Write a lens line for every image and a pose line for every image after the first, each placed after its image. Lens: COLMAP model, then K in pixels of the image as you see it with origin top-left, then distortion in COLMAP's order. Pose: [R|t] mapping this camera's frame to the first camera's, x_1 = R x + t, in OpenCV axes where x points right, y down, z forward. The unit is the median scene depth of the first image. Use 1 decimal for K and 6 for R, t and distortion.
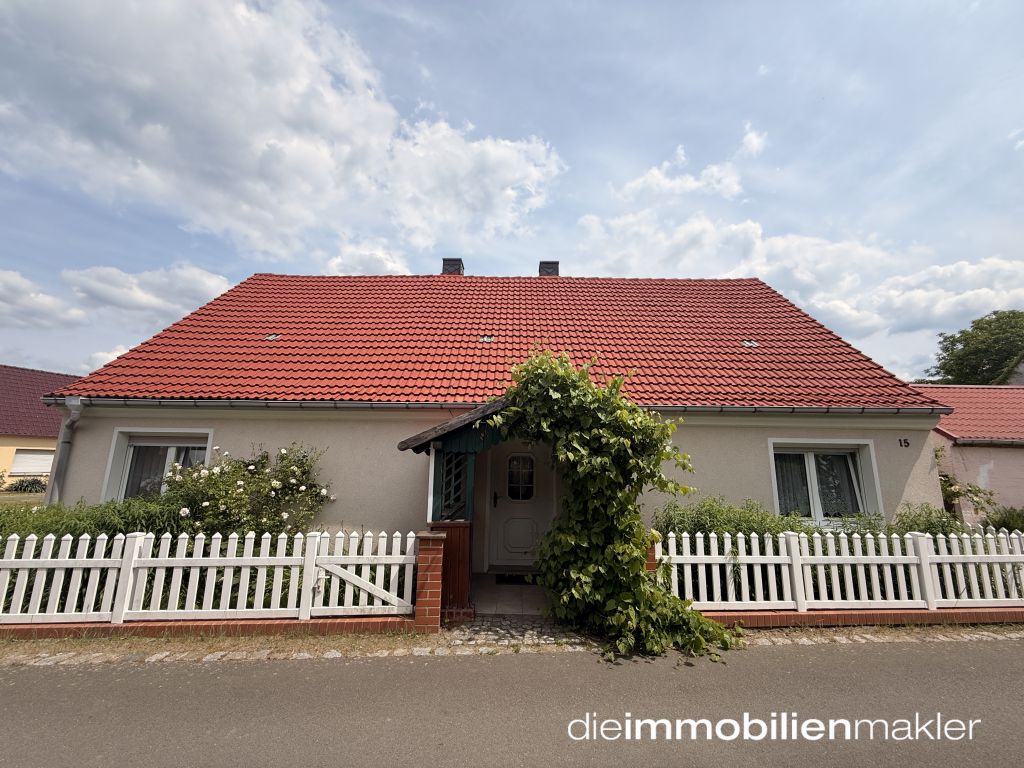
lens RADIAL K [[400.6, 0, 512.0], [0, 400.6, 384.0], [0, 0, 1]] dist [0.004787, 0.000067]
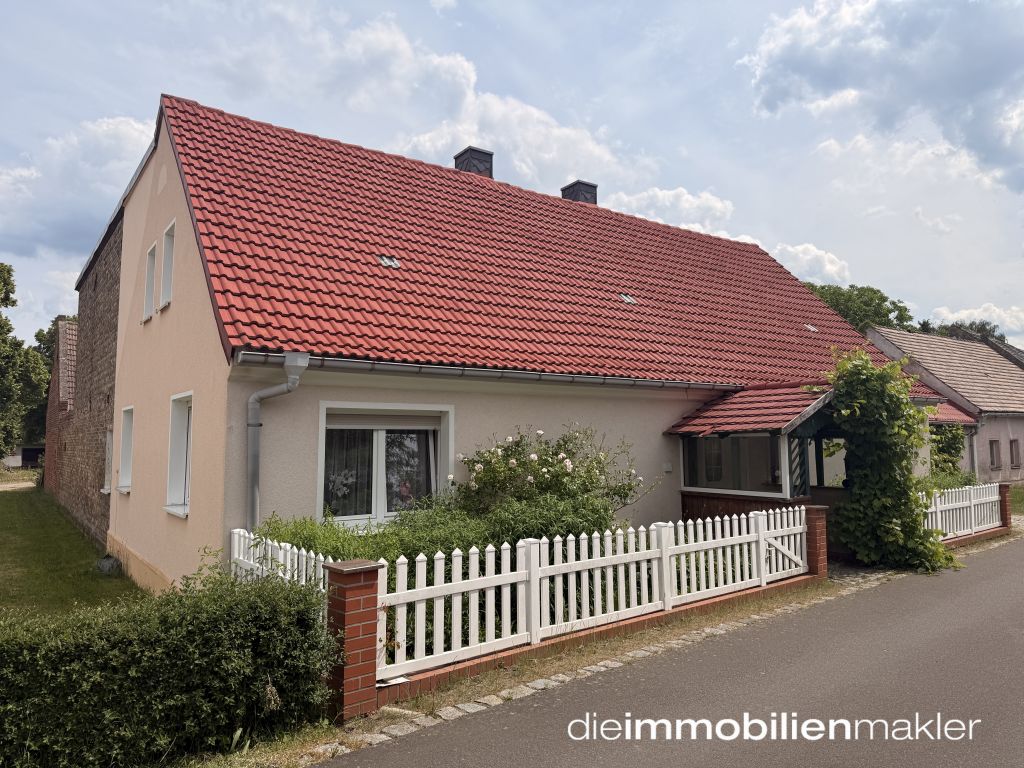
lens RADIAL K [[729.4, 0, 511.9], [0, 729.4, 347.4], [0, 0, 1]] dist [0.204022, -0.432221]
pose [[0.799075, 0.052895, 0.598900, -0.189026], [-0.088069, 0.995675, 0.029566, -0.006466], [-0.594746, -0.076370, 0.800278, -0.016597]]
